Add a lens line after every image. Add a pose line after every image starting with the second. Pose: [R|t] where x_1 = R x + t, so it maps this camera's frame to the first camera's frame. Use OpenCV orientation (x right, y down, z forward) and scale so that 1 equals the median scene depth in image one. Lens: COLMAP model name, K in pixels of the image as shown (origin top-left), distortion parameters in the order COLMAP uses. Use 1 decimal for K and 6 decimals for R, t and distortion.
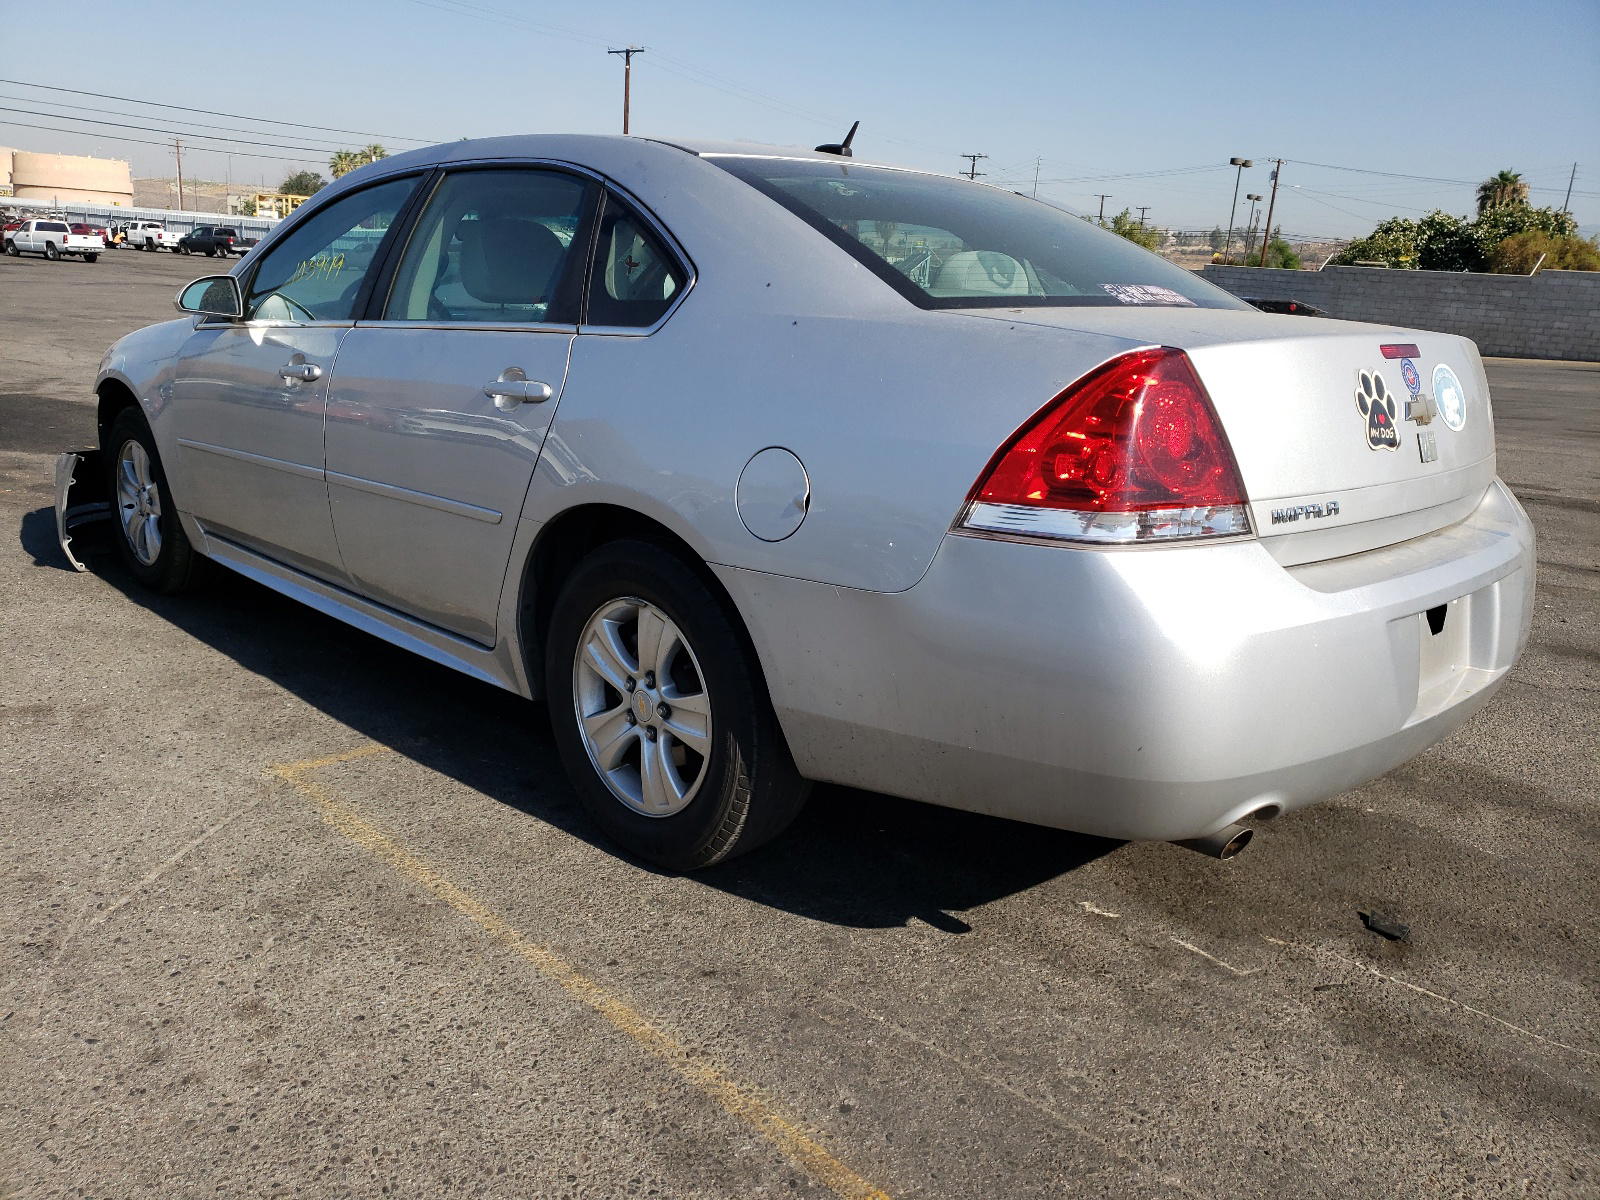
lens RADIAL K [[1192.9, 0, 800.0], [0, 1192.9, 600.0], [0, 0, 1]] dist [0.001218, -0.001760]
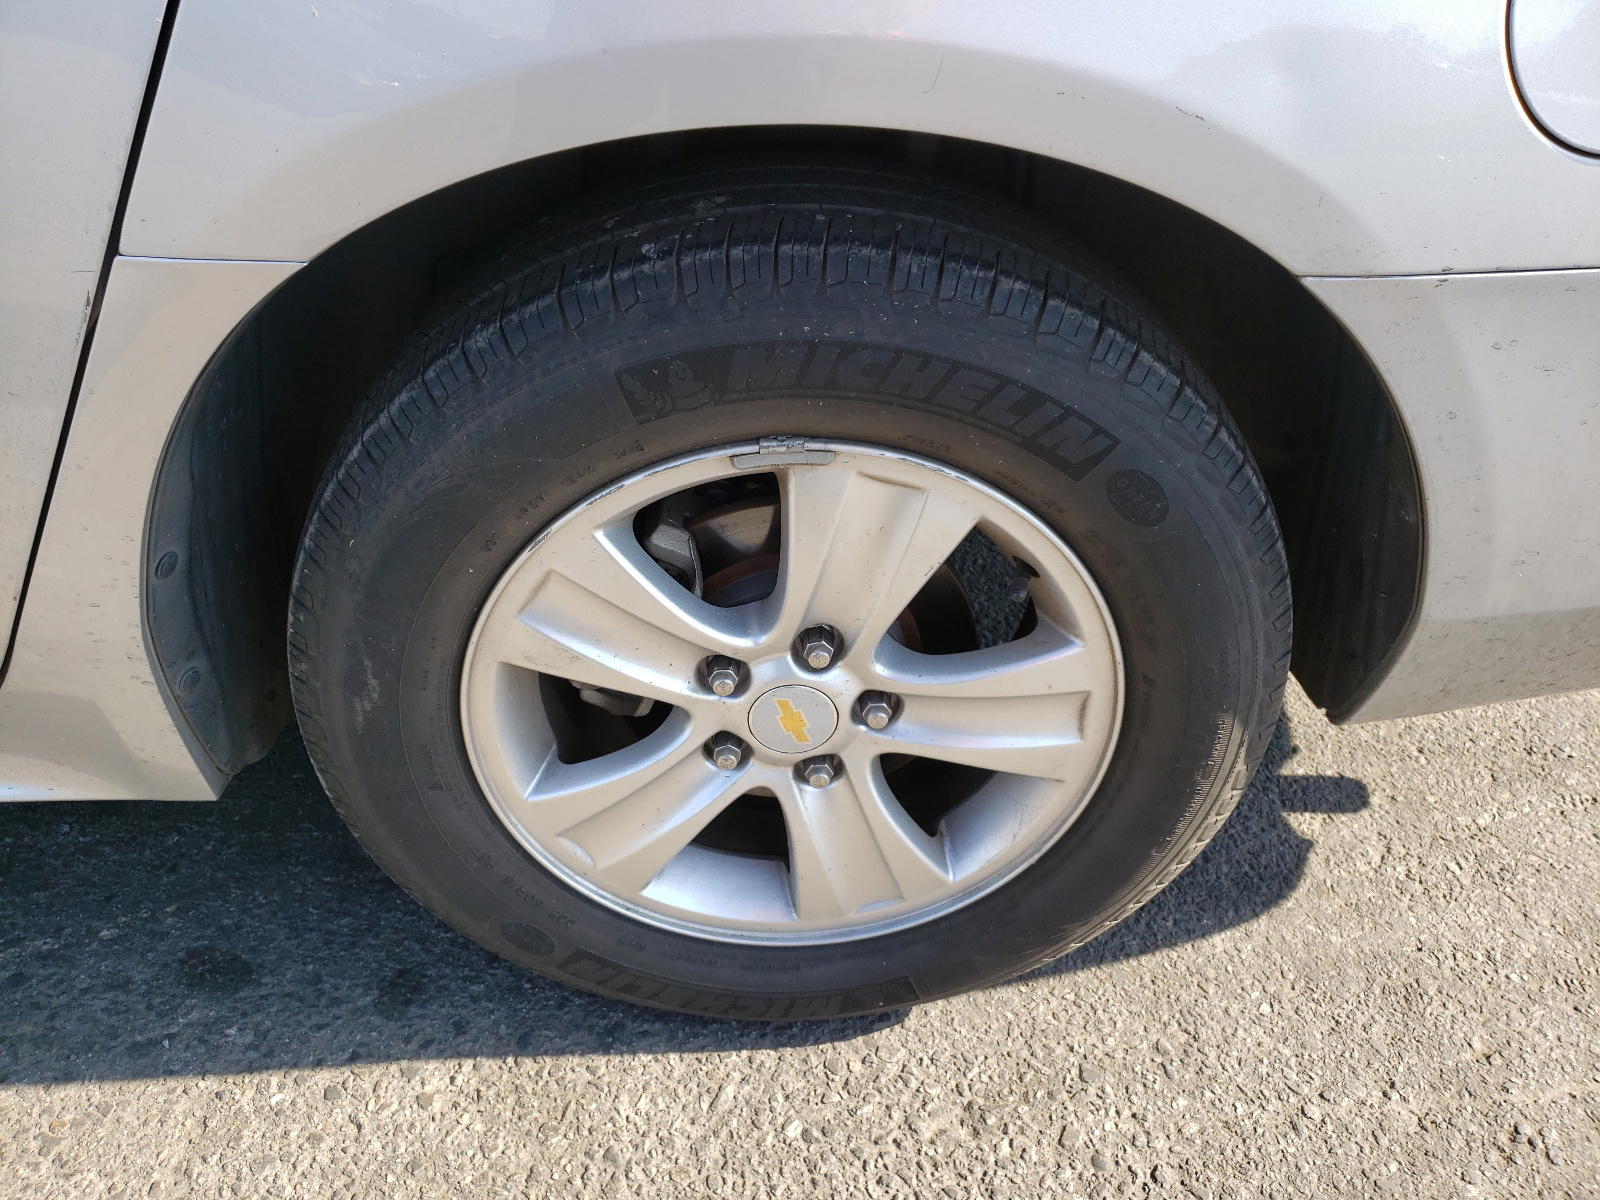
lens RADIAL K [[1192.9, 0, 800.0], [0, 1192.9, 600.0], [0, 0, 1]] dist [0.001218, -0.001760]
pose [[0.686929, -0.430138, 0.585755, -0.316408], [0.143831, 0.870547, 0.470596, -0.103408], [-0.712349, -0.239017, 0.659871, 0.770284]]
